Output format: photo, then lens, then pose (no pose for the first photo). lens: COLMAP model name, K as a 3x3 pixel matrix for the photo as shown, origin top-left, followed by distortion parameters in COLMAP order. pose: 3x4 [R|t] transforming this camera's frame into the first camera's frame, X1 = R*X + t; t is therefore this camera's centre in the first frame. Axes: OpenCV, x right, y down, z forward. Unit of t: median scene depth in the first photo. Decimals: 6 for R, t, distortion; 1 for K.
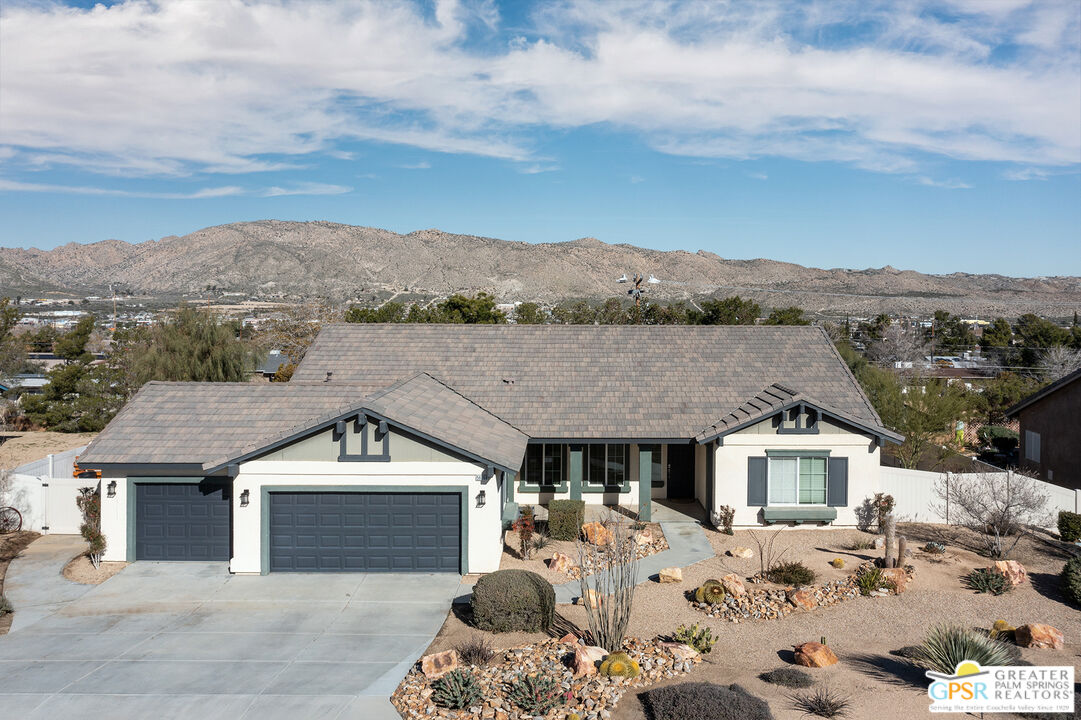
lens RADIAL K [[880.7, 0, 595.7], [0, 880.7, 330.8], [0, 0, 1]] dist [0.000732, 0.010874]
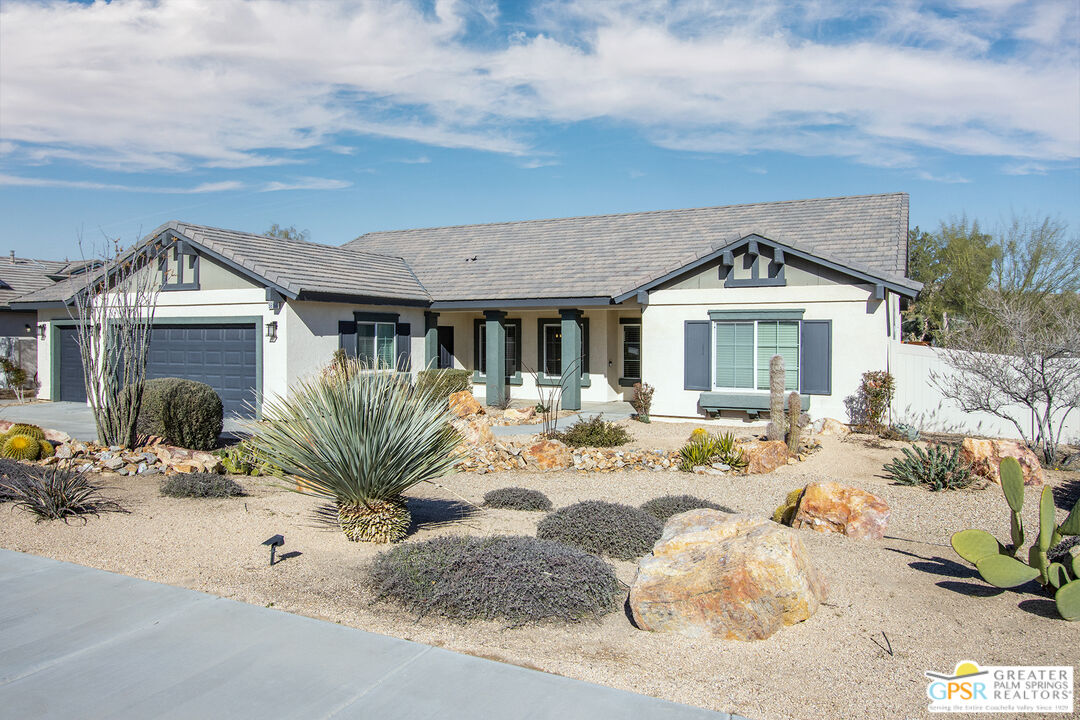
lens RADIAL K [[751.7, 0, 528.3], [0, 751.7, 332.2], [0, 0, 1]] dist [-0.004906, 0.010524]
pose [[0.883348, -0.012508, -0.468550, 0.417932], [-0.010656, 0.998850, -0.046755, 0.217884], [0.468596, 0.046294, 0.882199, 0.461349]]
